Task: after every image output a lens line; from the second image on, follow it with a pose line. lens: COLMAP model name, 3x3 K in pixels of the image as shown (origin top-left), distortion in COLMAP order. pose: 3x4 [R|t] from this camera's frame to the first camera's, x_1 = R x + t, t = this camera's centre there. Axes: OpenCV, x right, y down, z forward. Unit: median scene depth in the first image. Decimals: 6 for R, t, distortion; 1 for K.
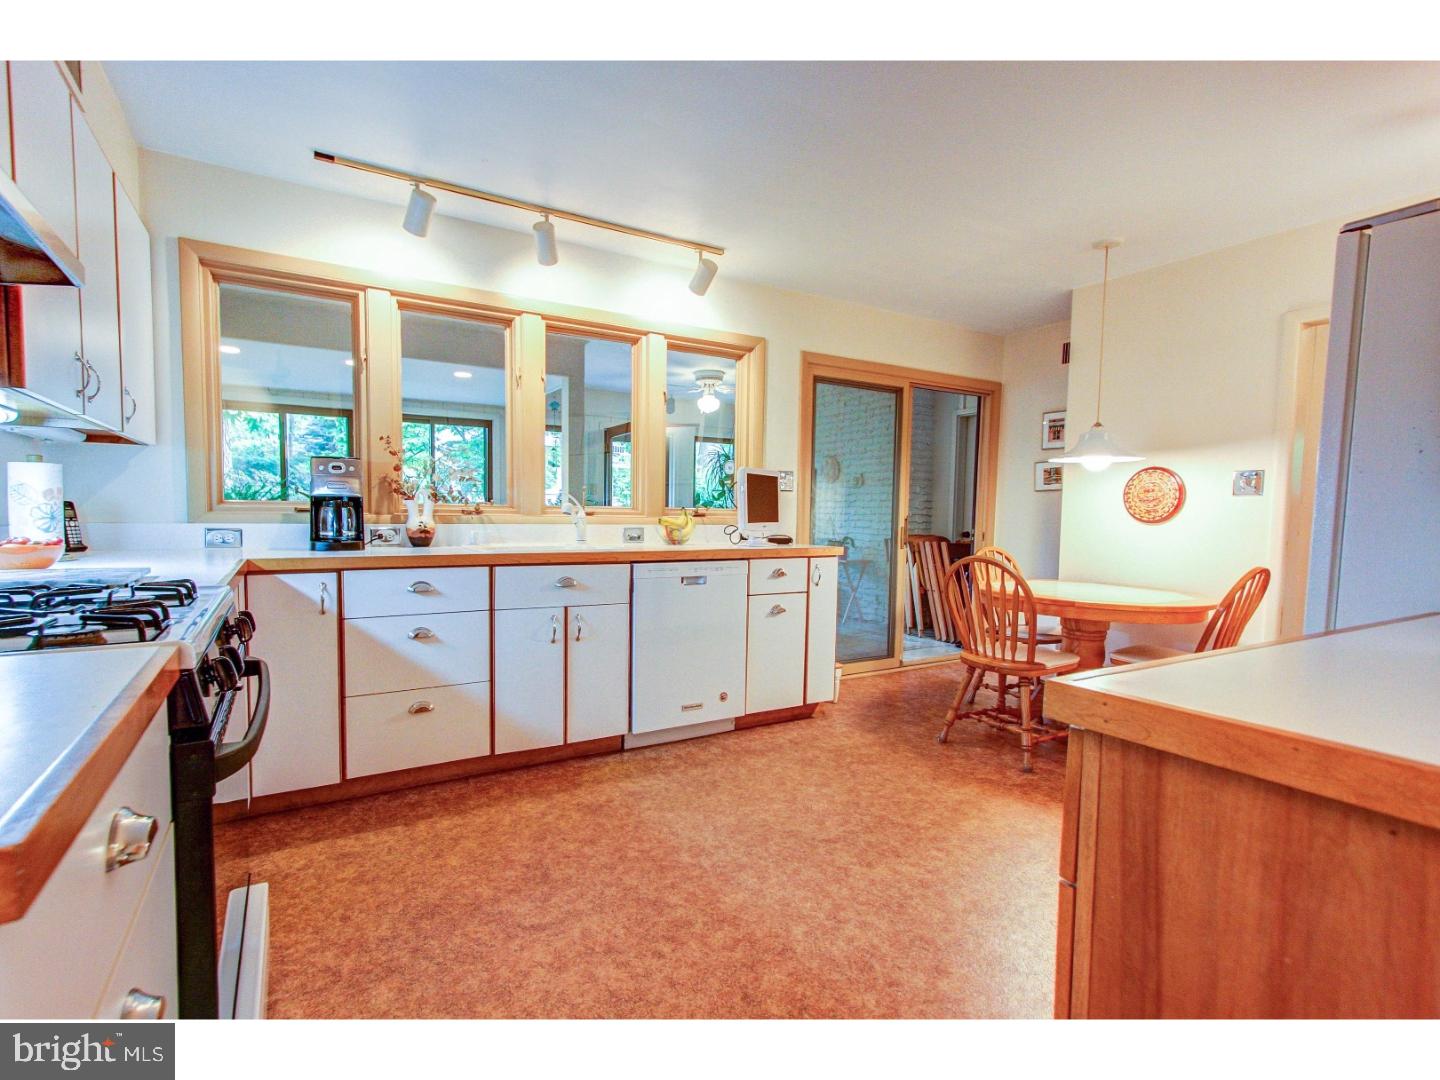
lens RADIAL K [[652.4, 0, 720.0], [0, 652.4, 540.0], [0, 0, 1]] dist [0.000702, -0.000016]
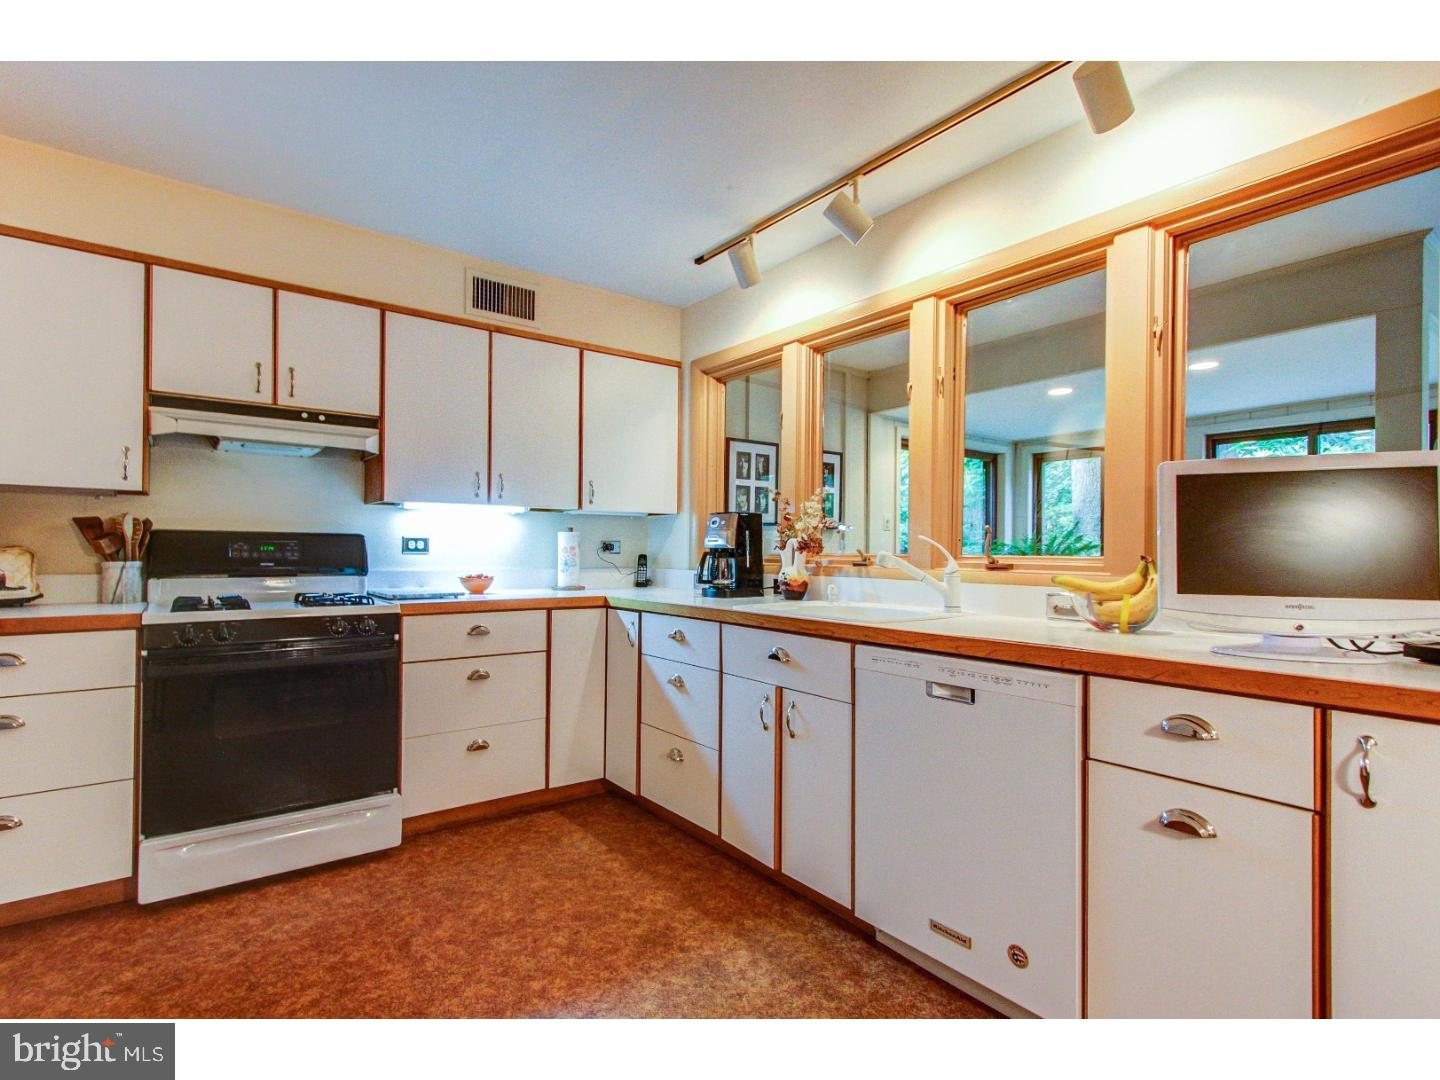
lens RADIAL K [[705.5, 0, 719.4], [0, 705.5, 551.4], [0, 0, 1]] dist [0.002298, 0.000185]
pose [[0.108779, -0.019181, -0.993881, 0.605077], [-0.060288, 0.997846, -0.025856, -0.029814], [0.992236, 0.062731, 0.107388, 0.877708]]
